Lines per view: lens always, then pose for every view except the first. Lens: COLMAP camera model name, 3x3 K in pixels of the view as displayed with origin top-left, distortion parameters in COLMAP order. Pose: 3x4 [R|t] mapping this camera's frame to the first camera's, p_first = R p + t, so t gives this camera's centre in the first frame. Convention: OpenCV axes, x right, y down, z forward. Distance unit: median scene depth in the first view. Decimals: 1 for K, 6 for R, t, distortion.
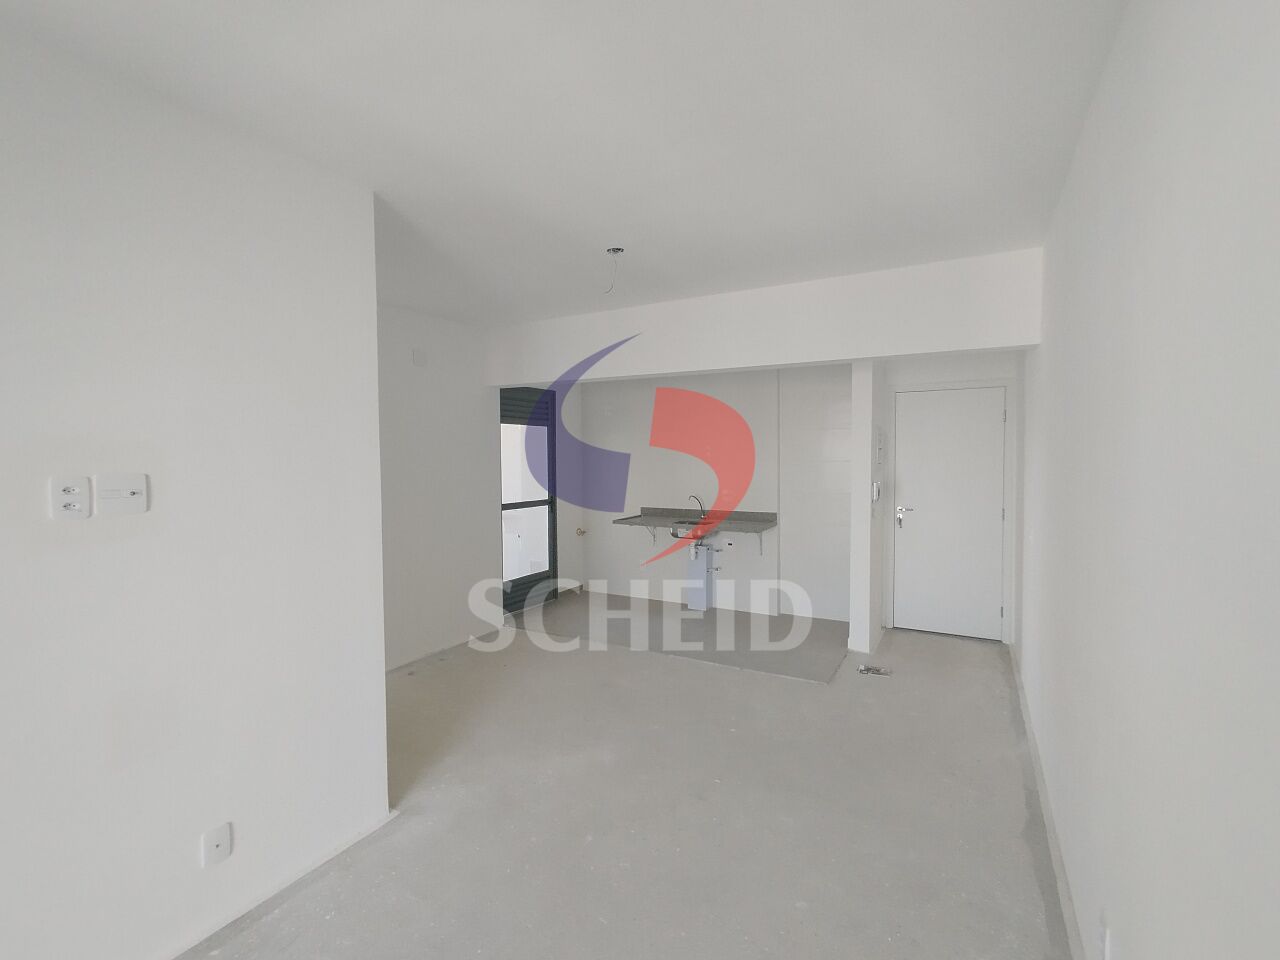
lens RADIAL K [[599.0, 0, 639.0], [0, 599.0, 481.5], [0, 0, 1]] dist [0.013468, 0.001817]
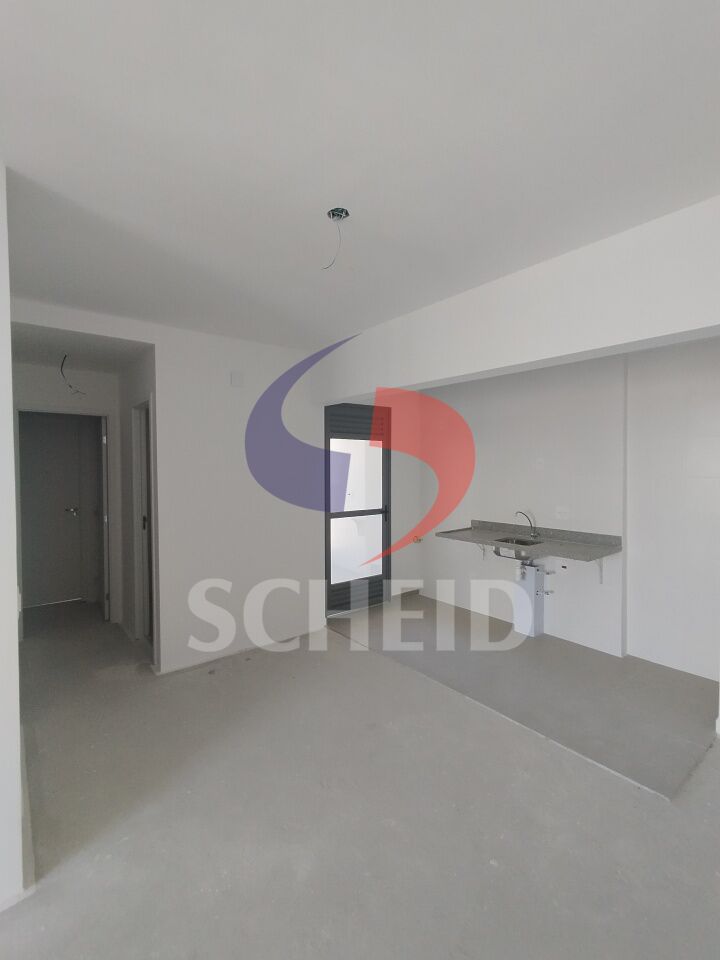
lens RADIAL K [[449.3, 0, 362.7], [0, 449.3, 474.7], [0, 0, 1]] dist [0.013468, 0.001817]
pose [[0.928495, 0.009979, -0.371211, 0.121201], [-0.019059, 0.999602, -0.020802, -0.014491], [0.370856, 0.026389, 0.928315, 0.254361]]
